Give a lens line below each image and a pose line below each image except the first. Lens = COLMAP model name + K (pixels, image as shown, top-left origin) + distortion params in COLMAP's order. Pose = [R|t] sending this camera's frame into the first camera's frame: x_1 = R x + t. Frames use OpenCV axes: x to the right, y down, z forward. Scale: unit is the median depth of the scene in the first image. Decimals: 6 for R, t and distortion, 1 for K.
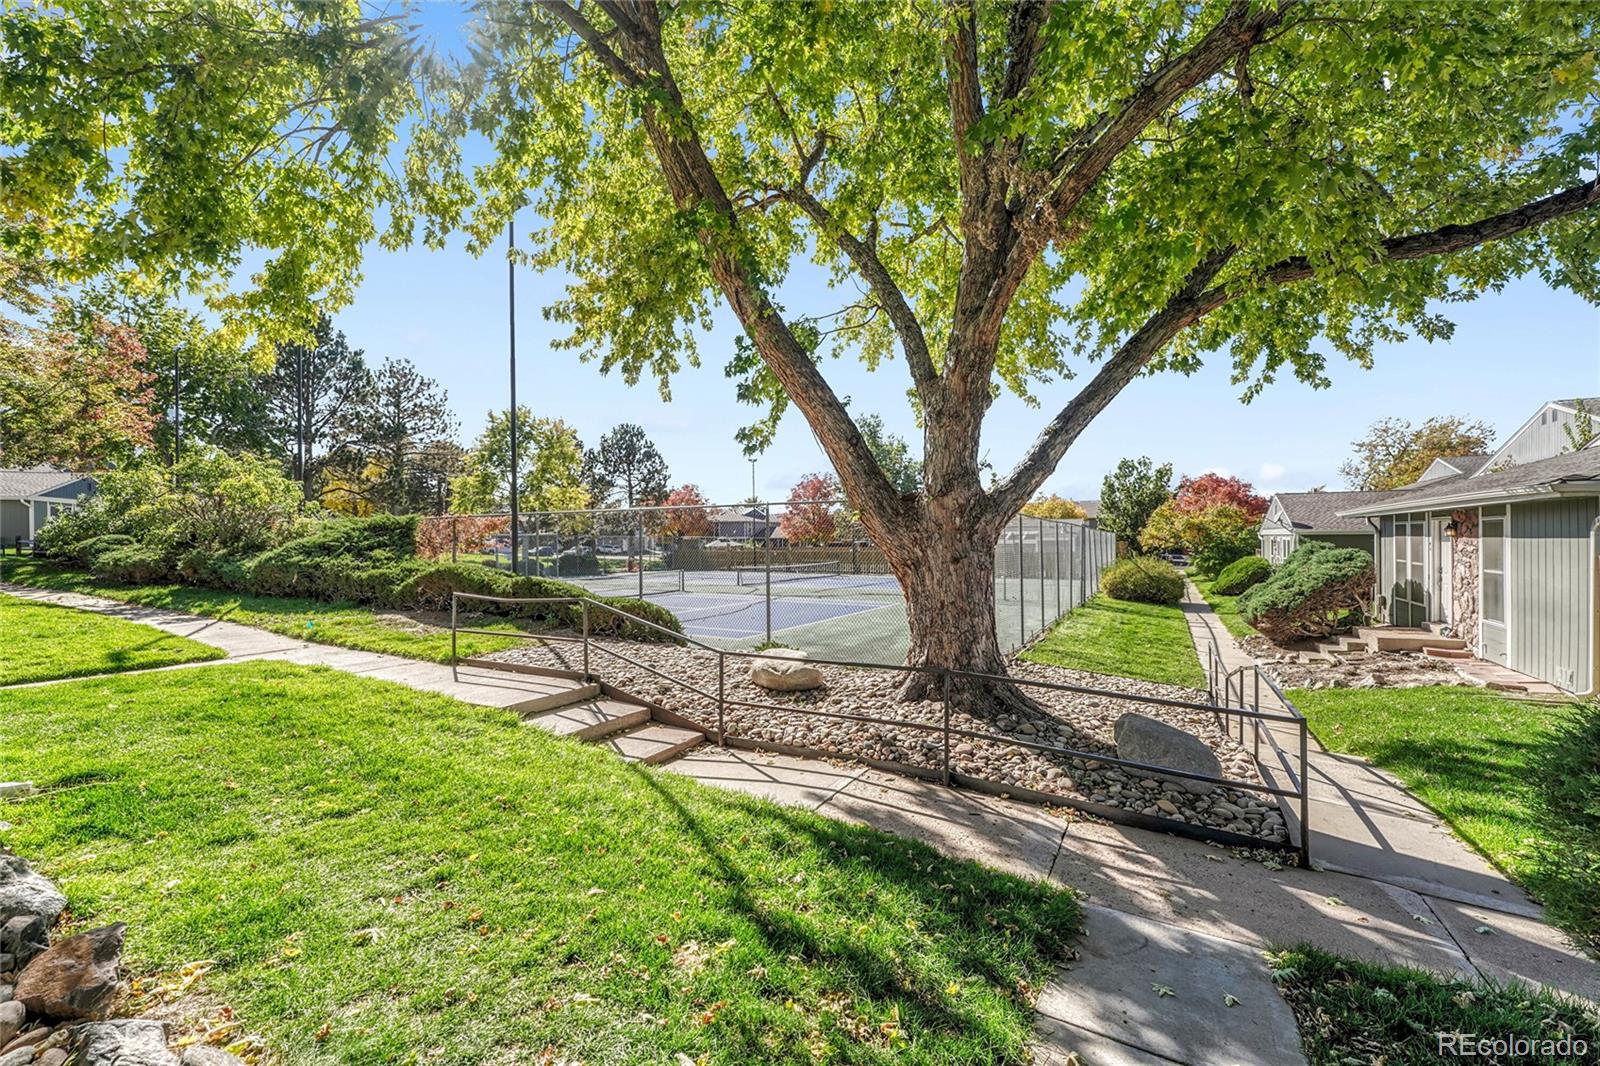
lens RADIAL K [[635.3, 0, 806.0], [0, 635.3, 534.9], [0, 0, 1]] dist [0.002083, -0.000095]
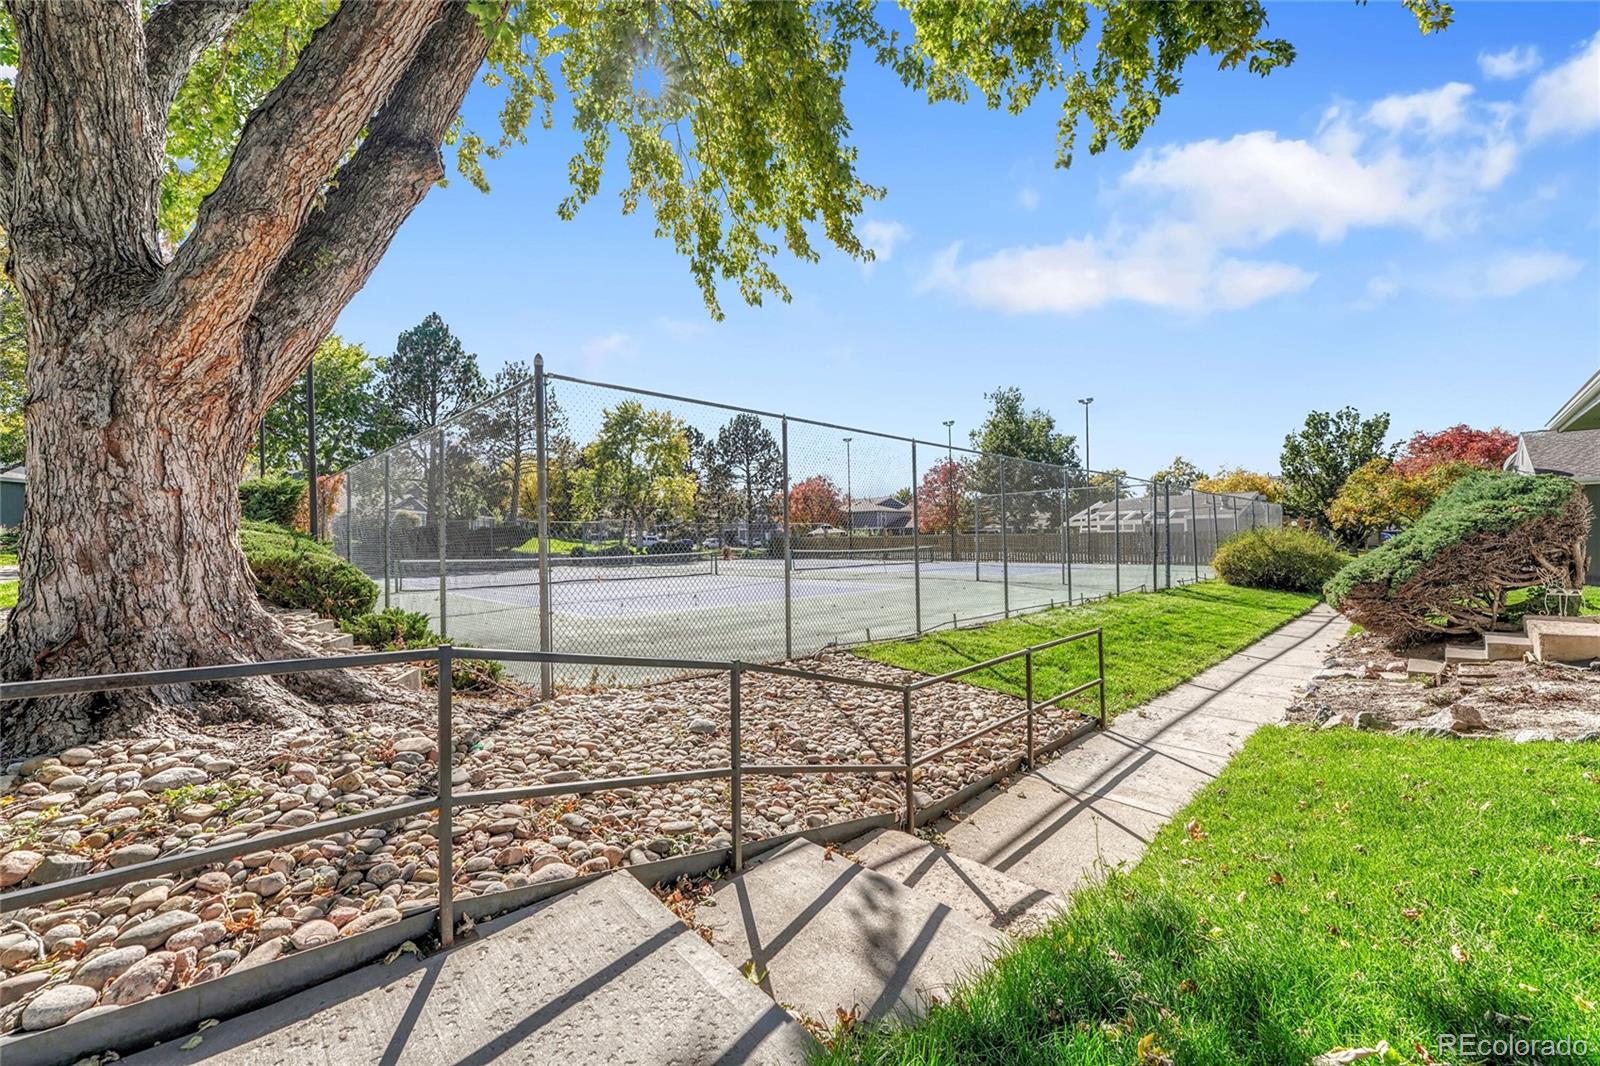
lens RADIAL K [[635.3, 0, 801.7], [0, 635.3, 536.2], [0, 0, 1]] dist [0.002083, -0.000095]
pose [[0.962585, -0.012025, -0.270714, 0.098182], [0.014798, 0.999857, 0.008206, 0.014810], [0.270576, -0.011905, 0.962625, 0.076522]]
